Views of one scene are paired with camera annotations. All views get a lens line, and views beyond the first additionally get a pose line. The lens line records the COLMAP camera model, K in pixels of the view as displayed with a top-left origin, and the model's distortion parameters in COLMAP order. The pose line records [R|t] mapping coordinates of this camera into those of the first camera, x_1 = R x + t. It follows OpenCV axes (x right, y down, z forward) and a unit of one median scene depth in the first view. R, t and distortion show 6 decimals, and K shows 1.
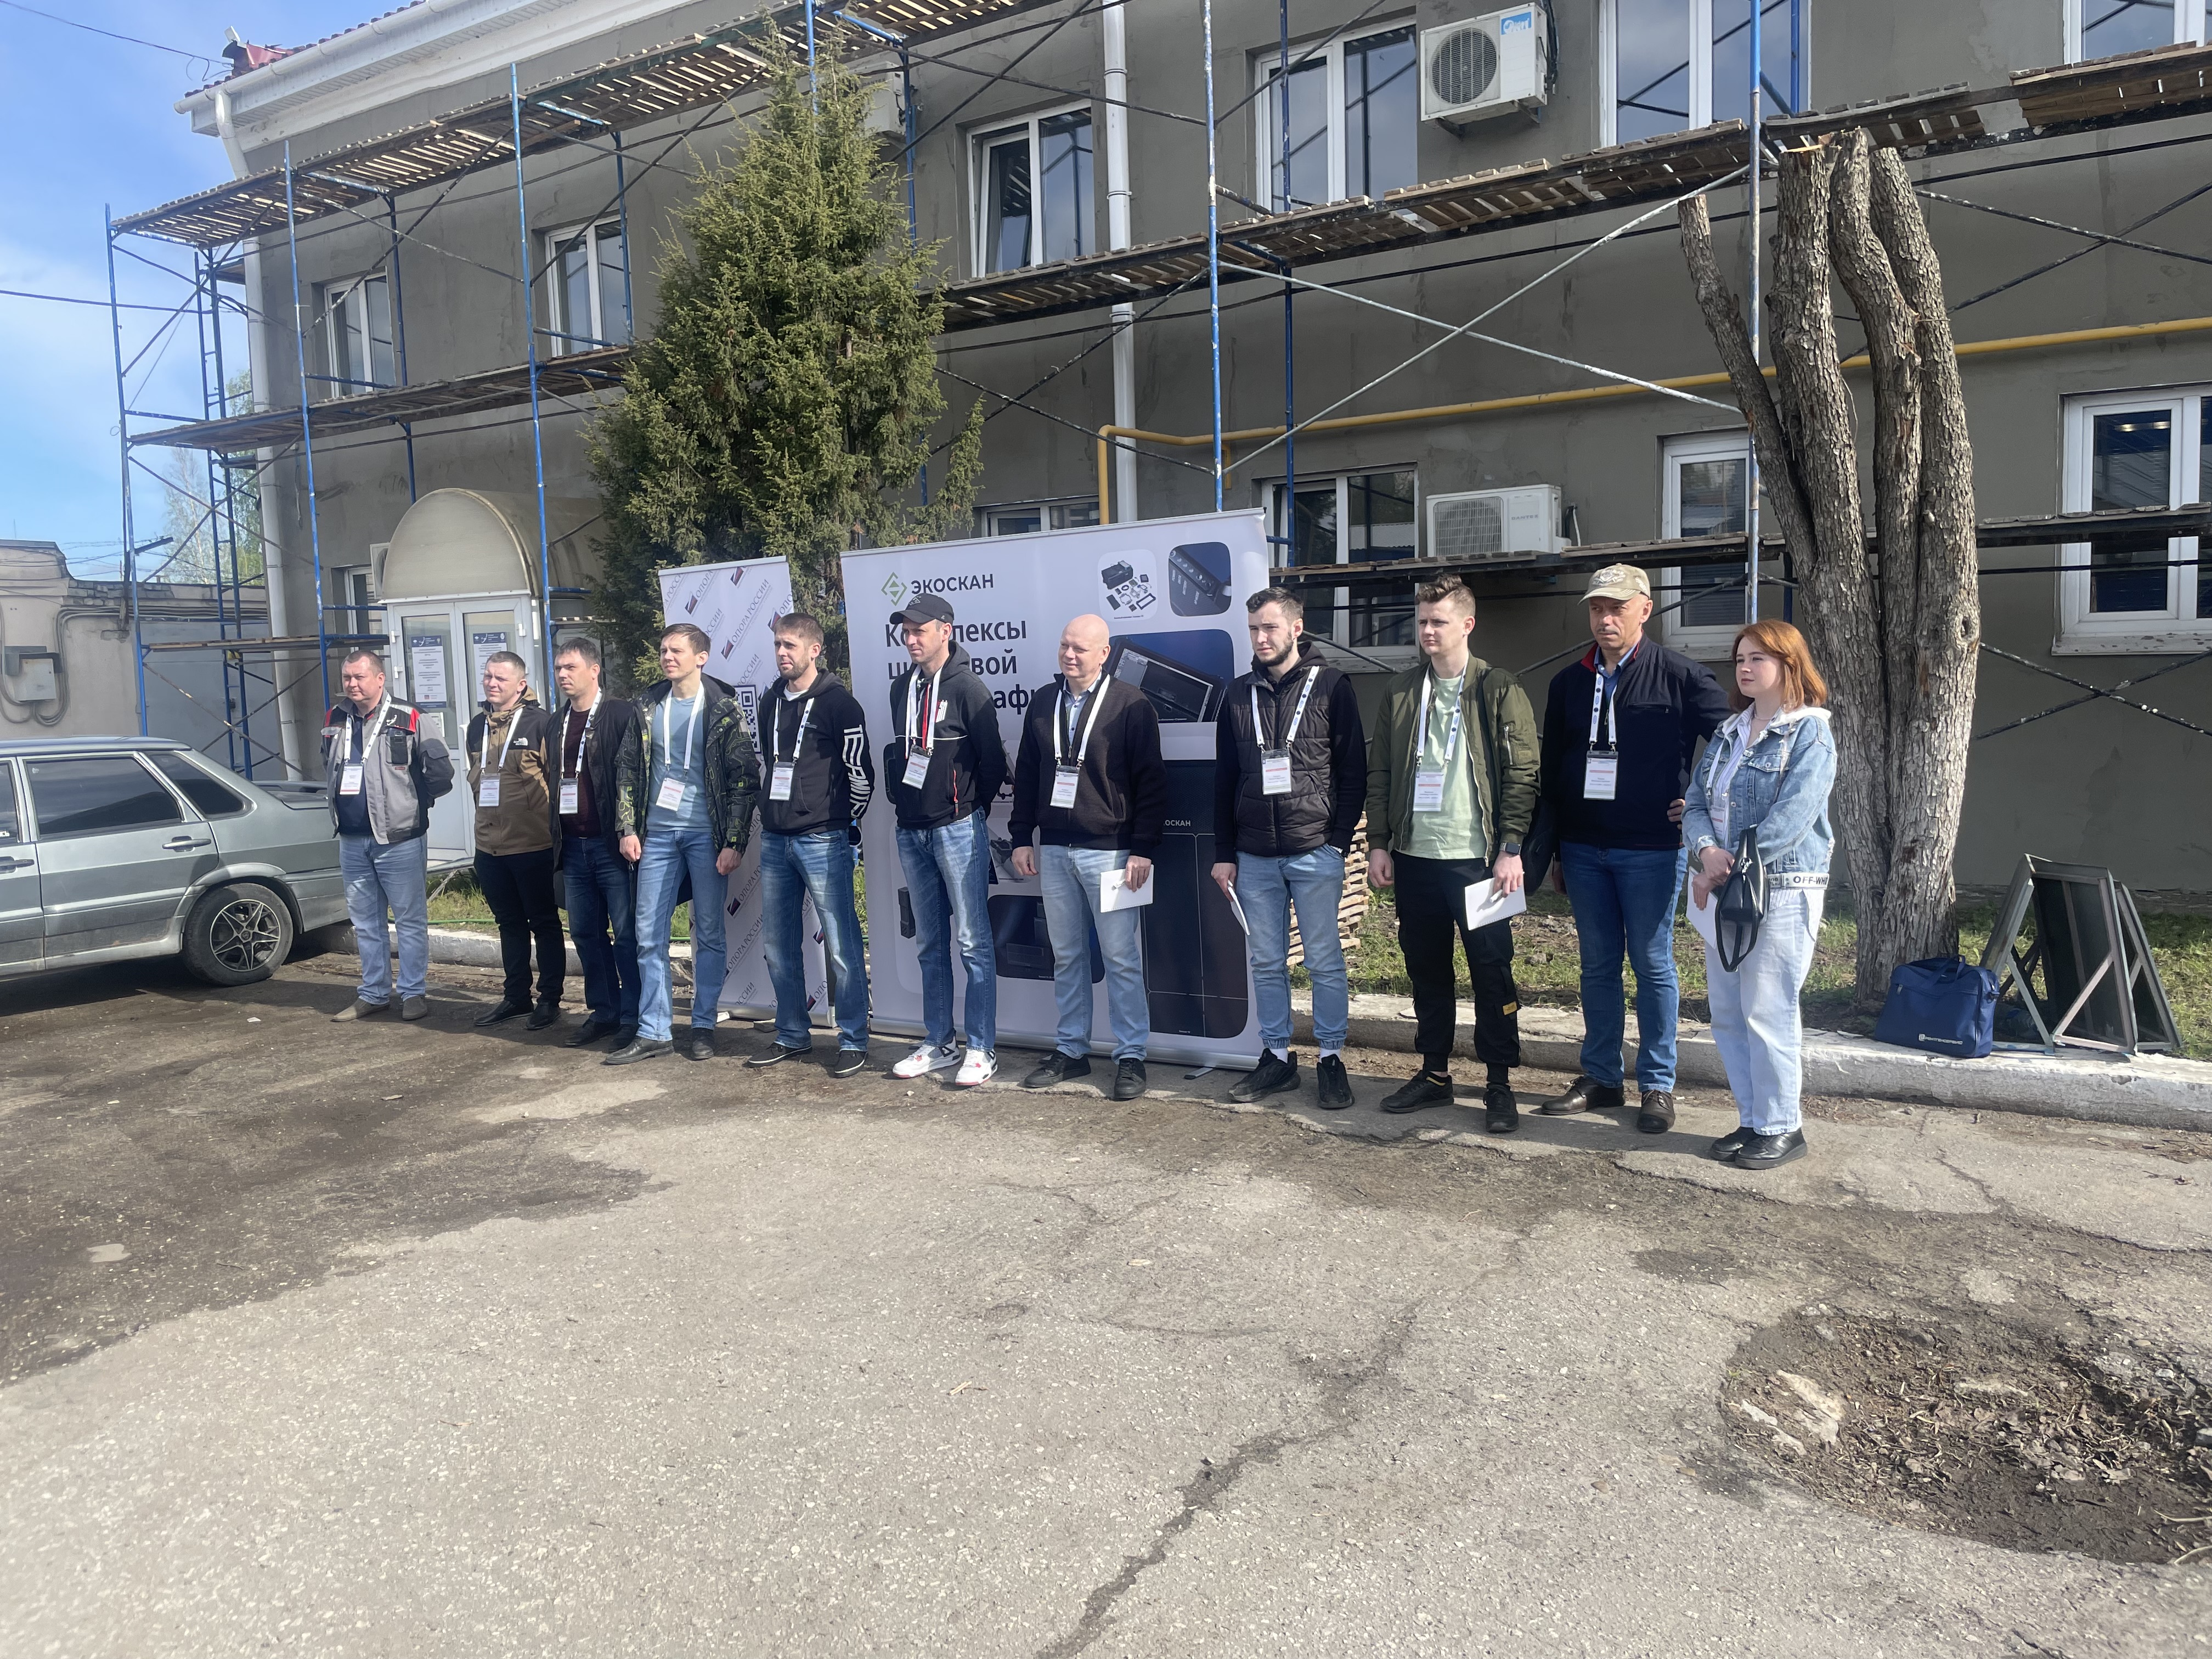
lens RADIAL K [[1735.5, 0, 1042.5], [0, 1735.5, 824.0], [0, 0, 1]] dist [0.081595, -0.119413]
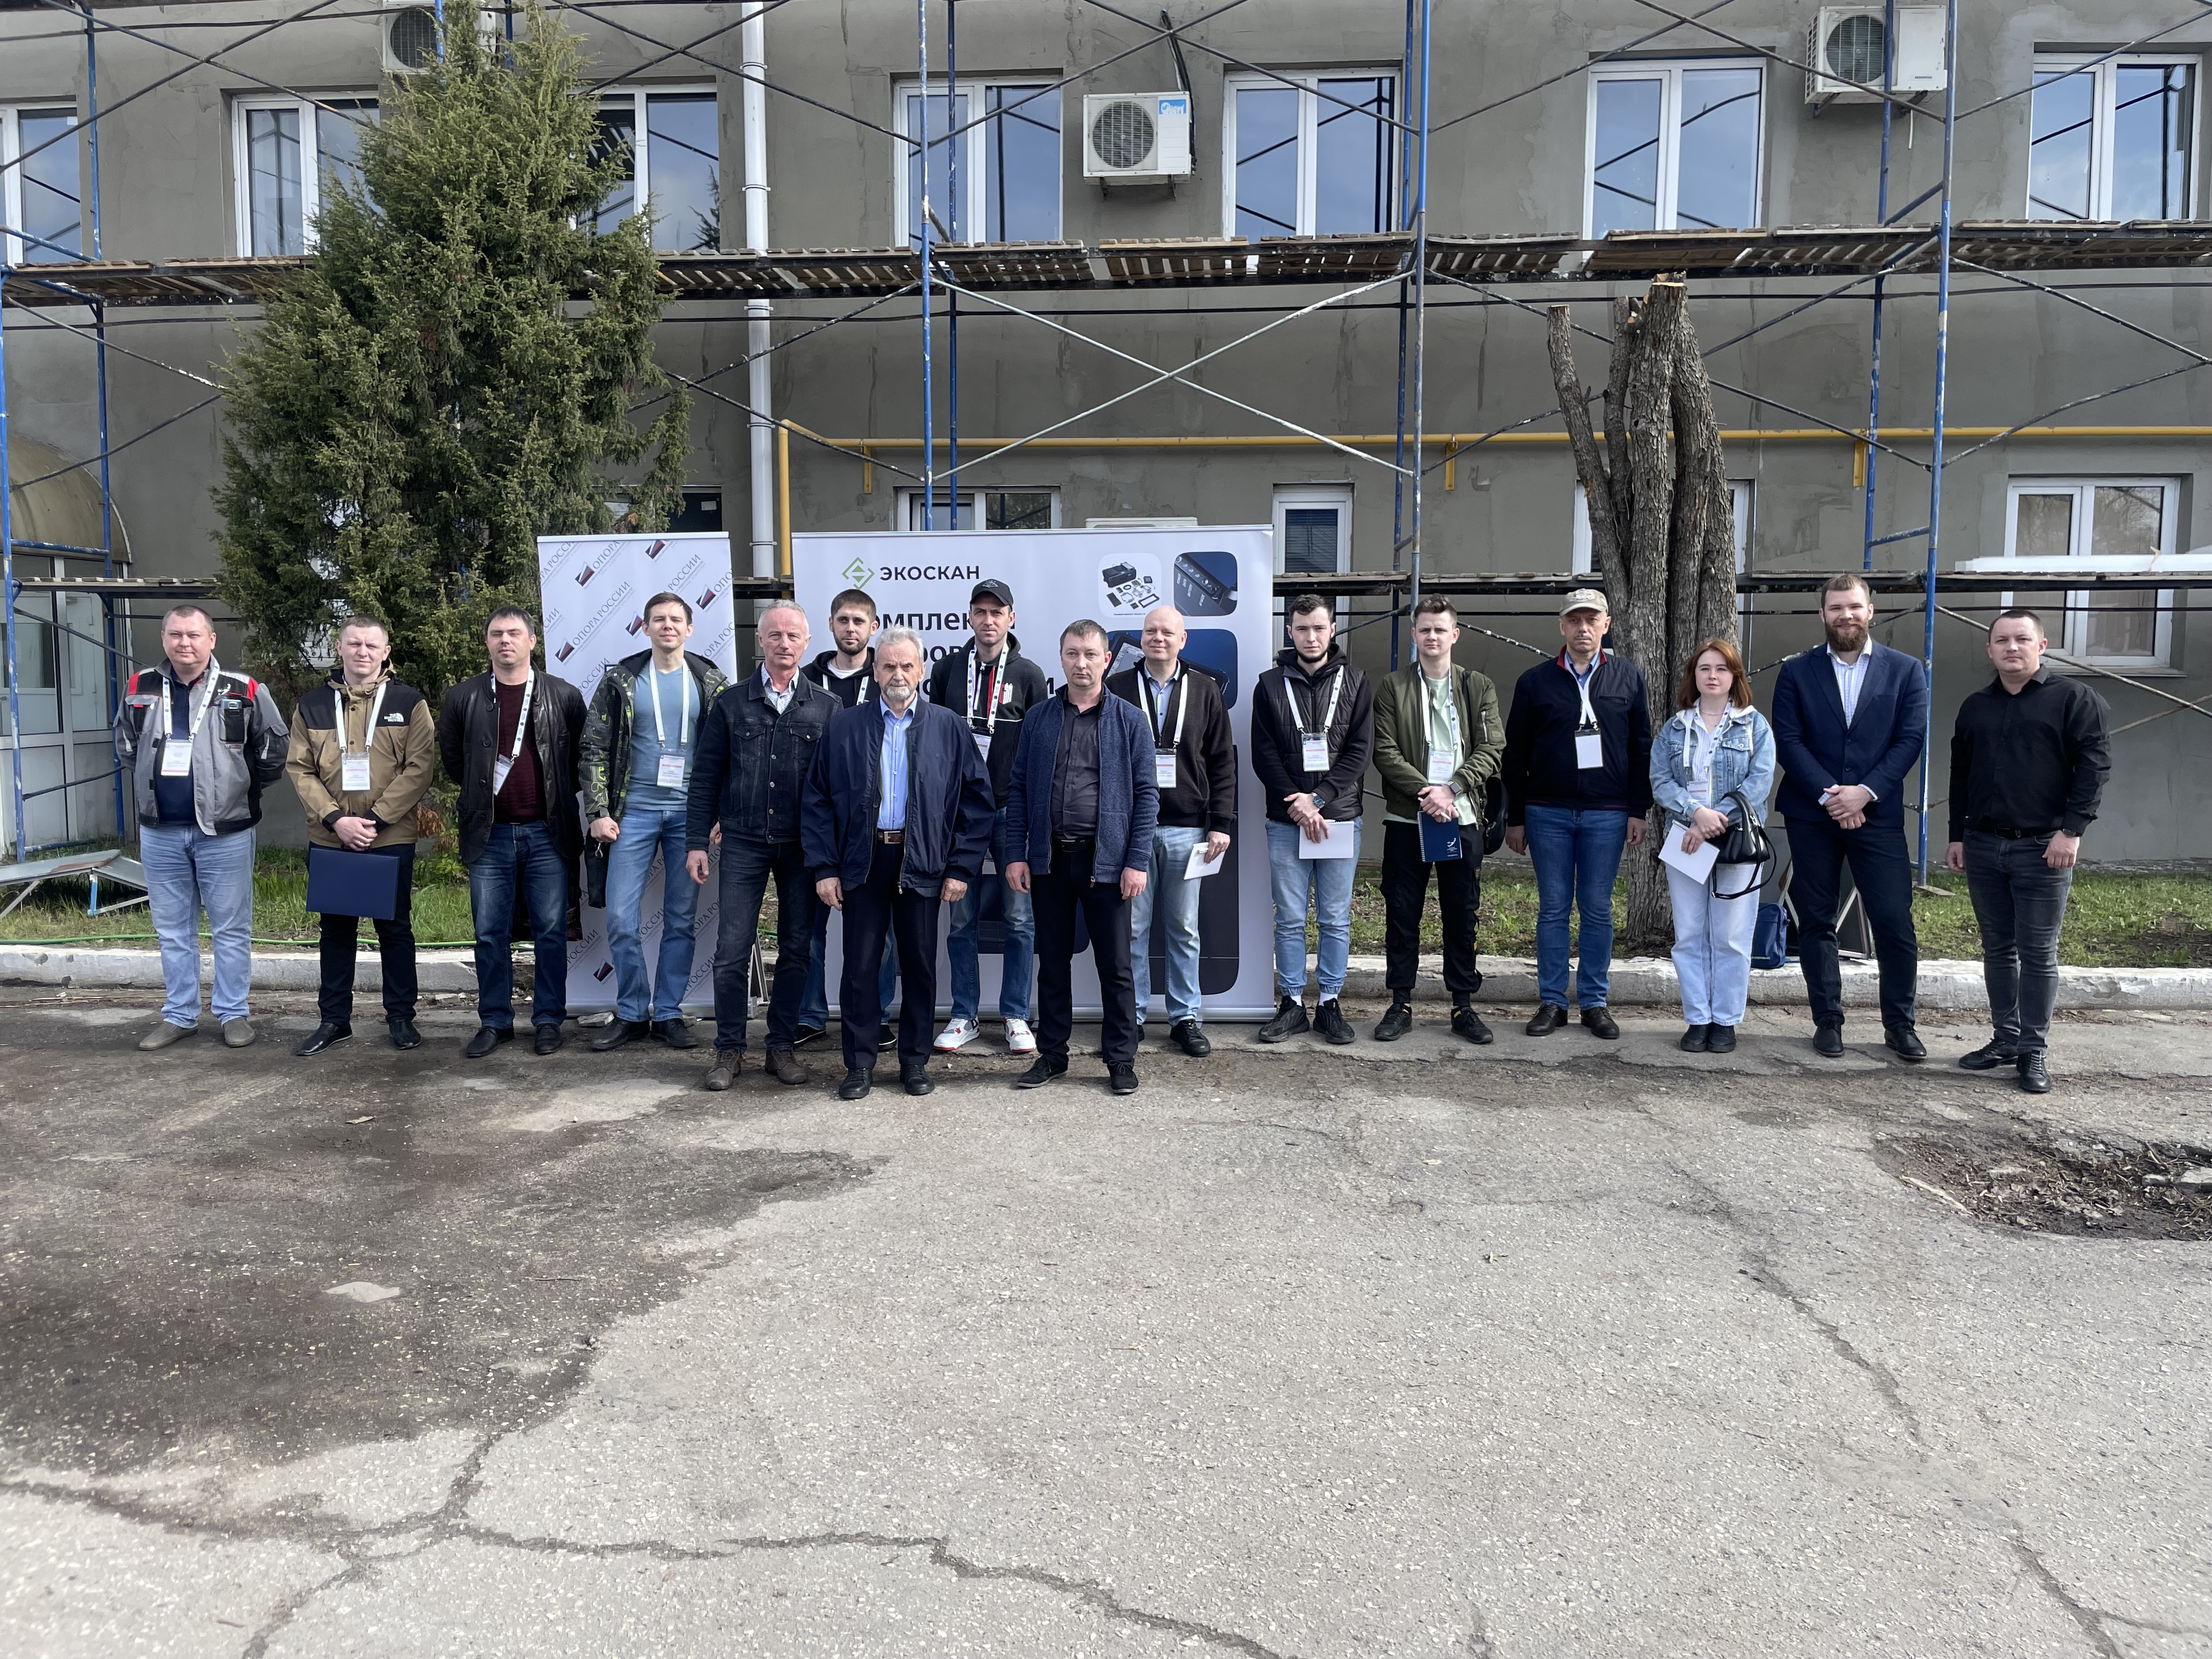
lens RADIAL K [[1783.4, 0, 1041.6], [0, 1783.4, 833.1], [0, 0, 1]] dist [0.092907, -0.137796]
pose [[0.869229, -0.009158, 0.494325, -0.617987], [0.012228, 0.999921, -0.002978, 0.023595], [-0.494259, 0.008633, 0.869272, 0.058806]]
